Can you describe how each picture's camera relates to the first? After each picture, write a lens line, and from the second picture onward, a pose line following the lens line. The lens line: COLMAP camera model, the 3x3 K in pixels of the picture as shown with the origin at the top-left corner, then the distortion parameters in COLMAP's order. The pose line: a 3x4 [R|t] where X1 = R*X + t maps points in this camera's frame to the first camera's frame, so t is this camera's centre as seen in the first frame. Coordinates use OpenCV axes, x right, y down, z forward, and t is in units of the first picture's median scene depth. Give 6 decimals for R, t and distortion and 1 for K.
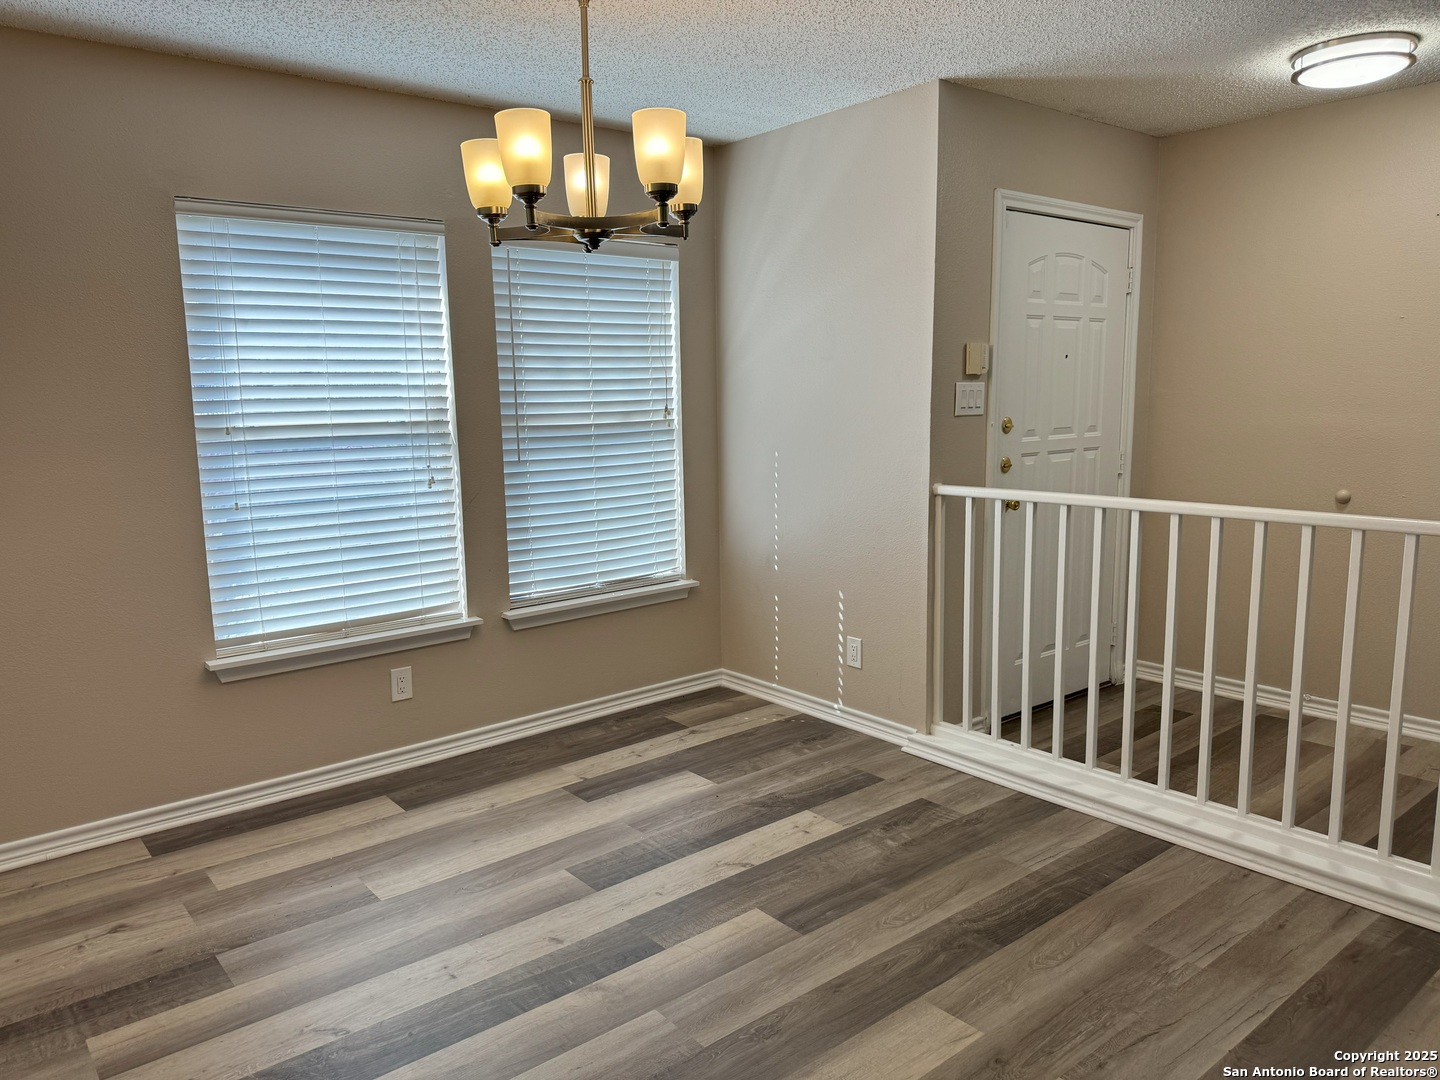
lens RADIAL K [[1026.0, 0, 719.9], [0, 1026.0, 544.5], [0, 0, 1]] dist [0.014255, -0.011024]
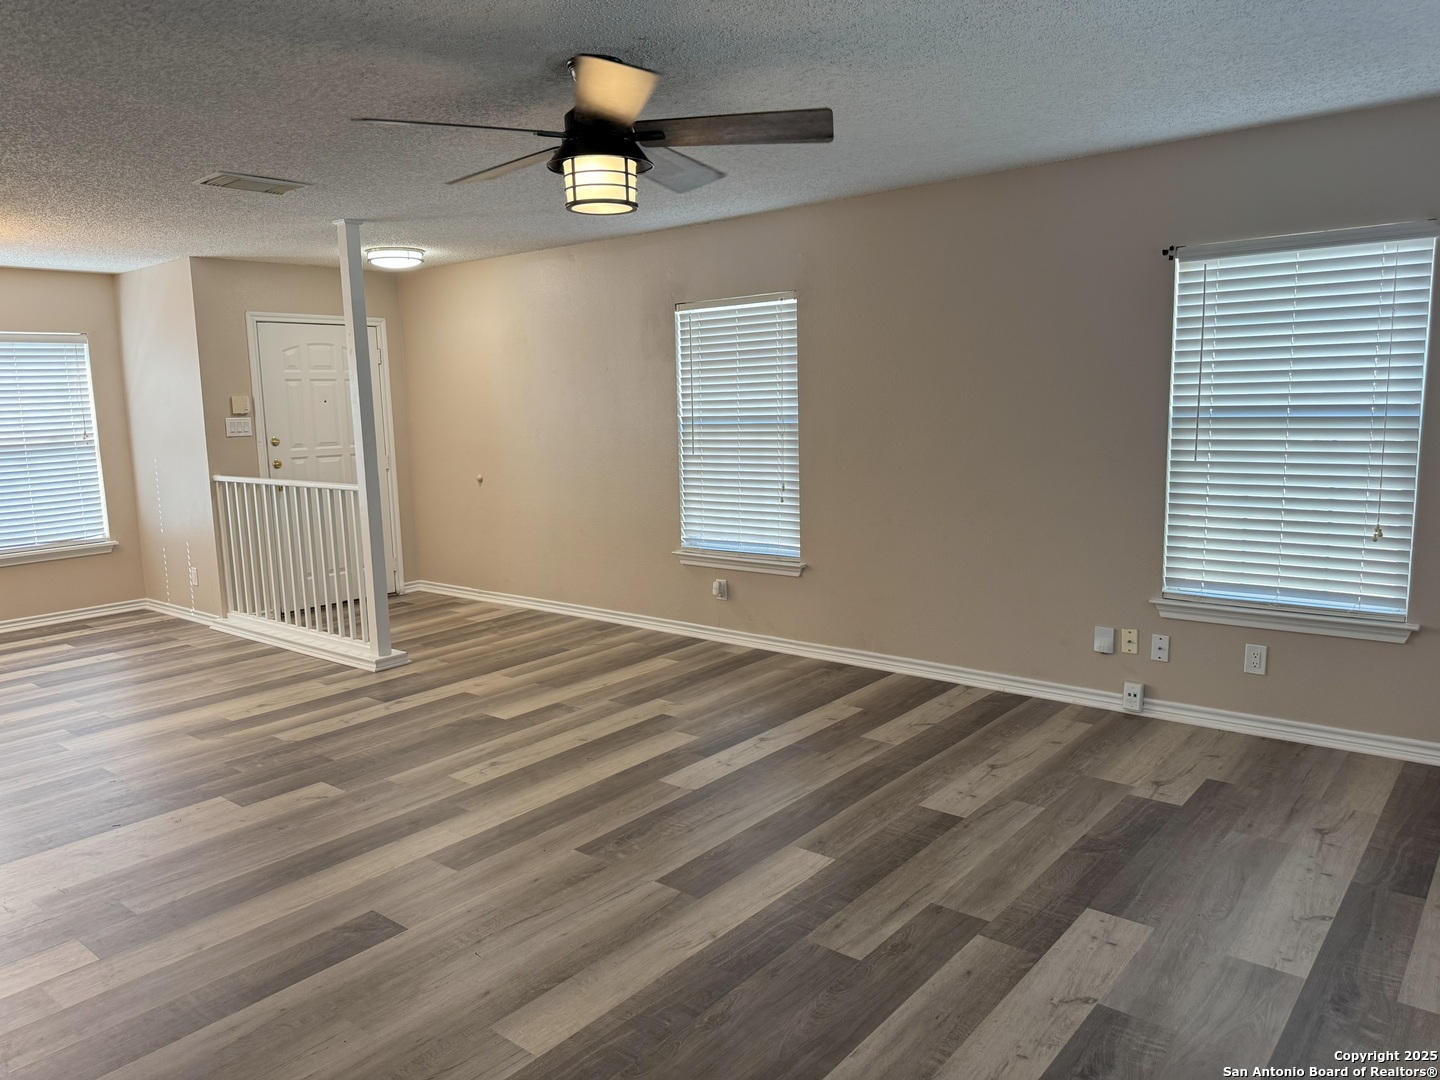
lens RADIAL K [[1026.0, 0, 730.0], [0, 1026.0, 531.1], [0, 0, 1]] dist [0.014255, -0.011024]
pose [[0.978594, -0.032044, 0.203291, 0.676199], [0.036731, 0.999138, -0.019323, 0.099247], [-0.202496, 0.026376, 0.978928, -0.874245]]
